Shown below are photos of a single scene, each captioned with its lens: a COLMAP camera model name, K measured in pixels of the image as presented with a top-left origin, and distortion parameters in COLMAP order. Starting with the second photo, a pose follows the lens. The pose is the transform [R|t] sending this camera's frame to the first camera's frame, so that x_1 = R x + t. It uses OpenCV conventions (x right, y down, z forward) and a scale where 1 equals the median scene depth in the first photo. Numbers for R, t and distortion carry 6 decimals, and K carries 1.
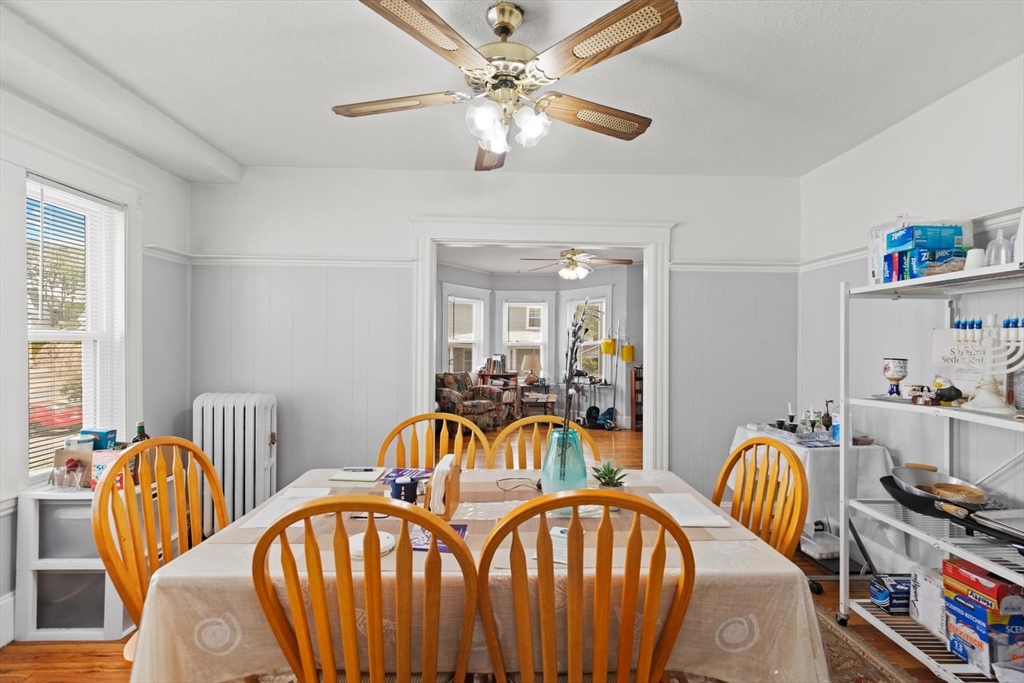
lens RADIAL K [[469.2, 0, 508.3], [0, 469.2, 346.5], [0, 0, 1]] dist [0.015075, 0.000038]
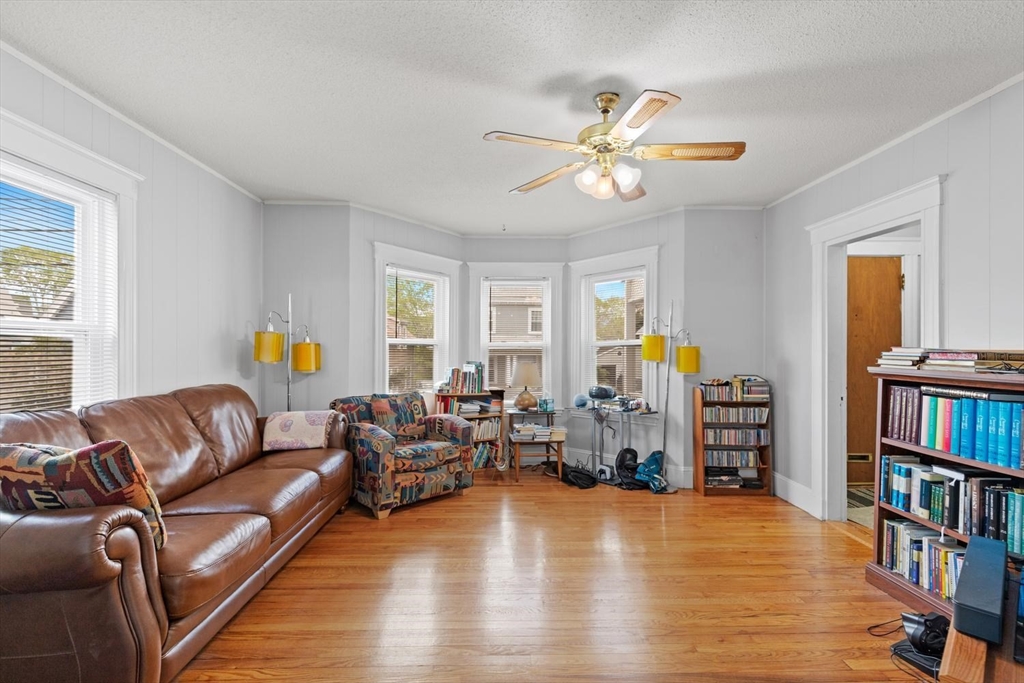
lens RADIAL K [[469.2, 0, 508.3], [0, 469.2, 346.5], [0, 0, 1]] dist [0.015075, 0.000038]
pose [[0.999961, -0.002530, -0.008501, 0.033307], [0.002395, 0.999871, -0.015857, 0.006149], [0.008540, 0.015836, 0.999838, 0.387579]]
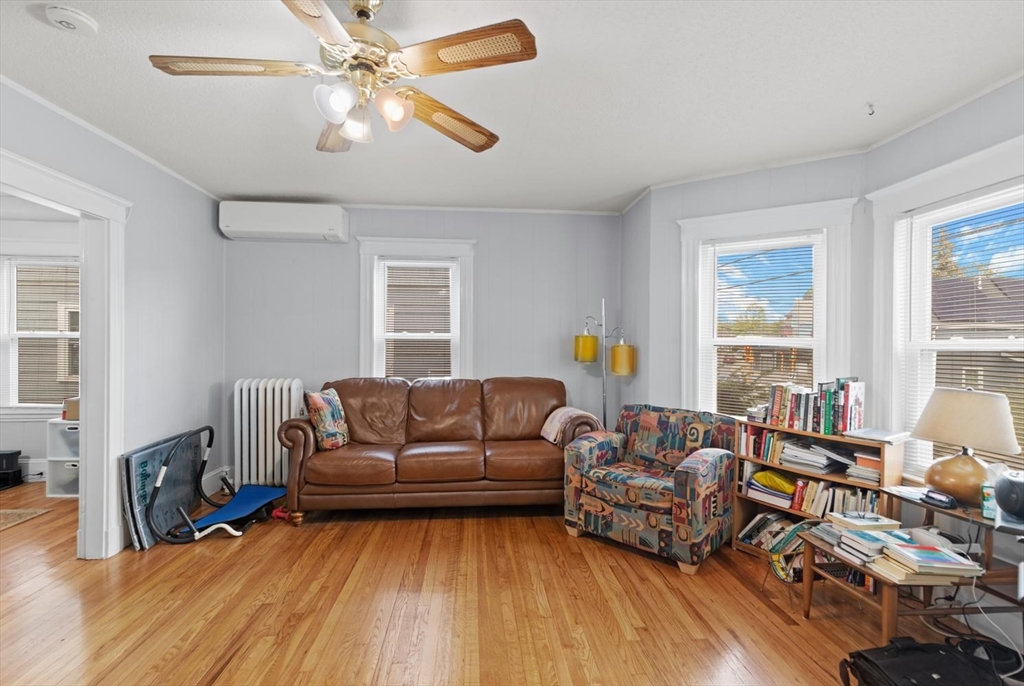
lens RADIAL K [[469.2, 0, 508.3], [0, 469.2, 348.0], [0, 0, 1]] dist [0.015075, 0.000038]
pose [[0.051276, 0.000159, -0.998685, 0.325526], [-0.017696, 0.999843, -0.000749, -0.001037], [0.998528, 0.017711, 0.051271, 0.764706]]
